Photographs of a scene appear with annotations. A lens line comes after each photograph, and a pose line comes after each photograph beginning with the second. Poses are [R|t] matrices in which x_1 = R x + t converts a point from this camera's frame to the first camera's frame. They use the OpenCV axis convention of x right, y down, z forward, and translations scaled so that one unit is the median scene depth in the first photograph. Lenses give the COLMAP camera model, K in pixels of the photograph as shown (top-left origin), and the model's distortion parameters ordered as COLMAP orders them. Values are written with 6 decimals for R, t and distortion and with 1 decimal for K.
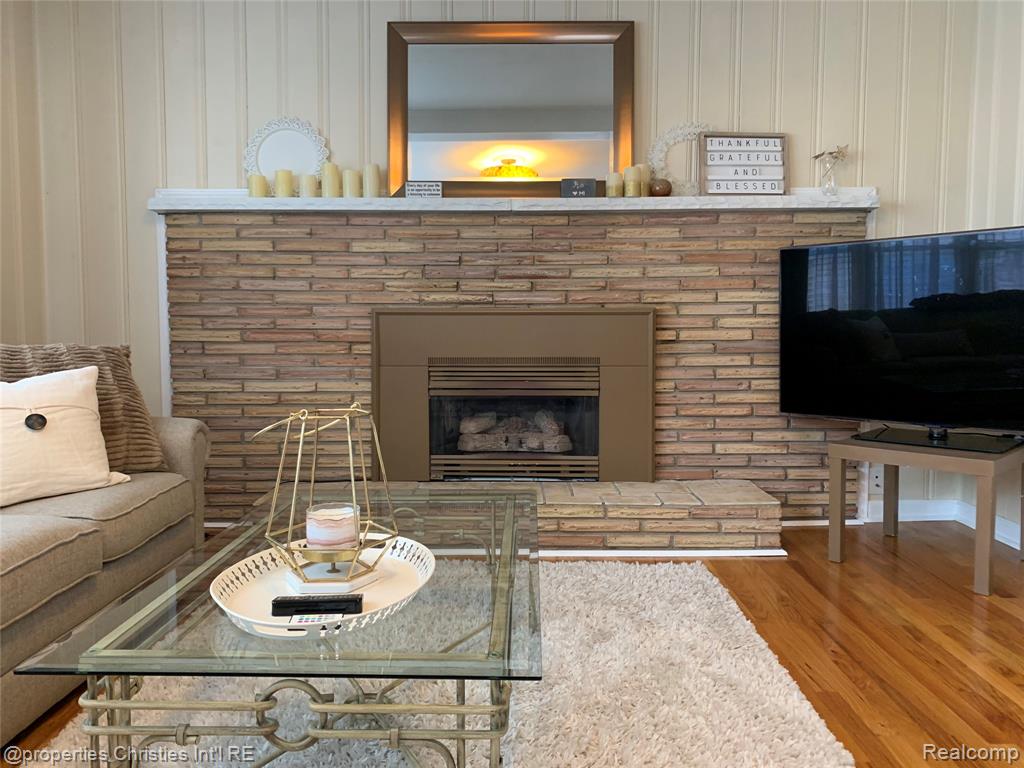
lens RADIAL K [[771.6, 0, 511.8], [0, 771.6, 381.4], [0, 0, 1]] dist [0.018288, -0.037159]
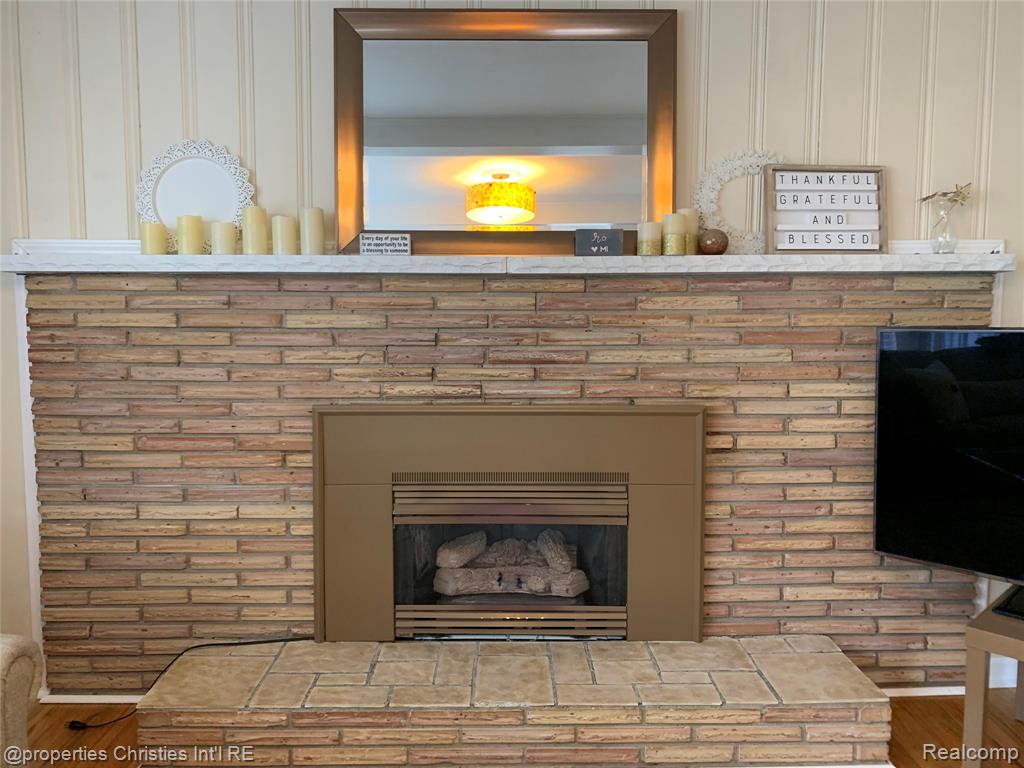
lens RADIAL K [[771.6, 0, 514.4], [0, 771.6, 381.2], [0, 0, 1]] dist [0.018288, -0.037159]
pose [[0.999880, -0.001025, 0.015475, -0.004473], [0.000830, 0.999920, 0.012642, -0.126581], [-0.015487, -0.012628, 0.999800, 0.271797]]
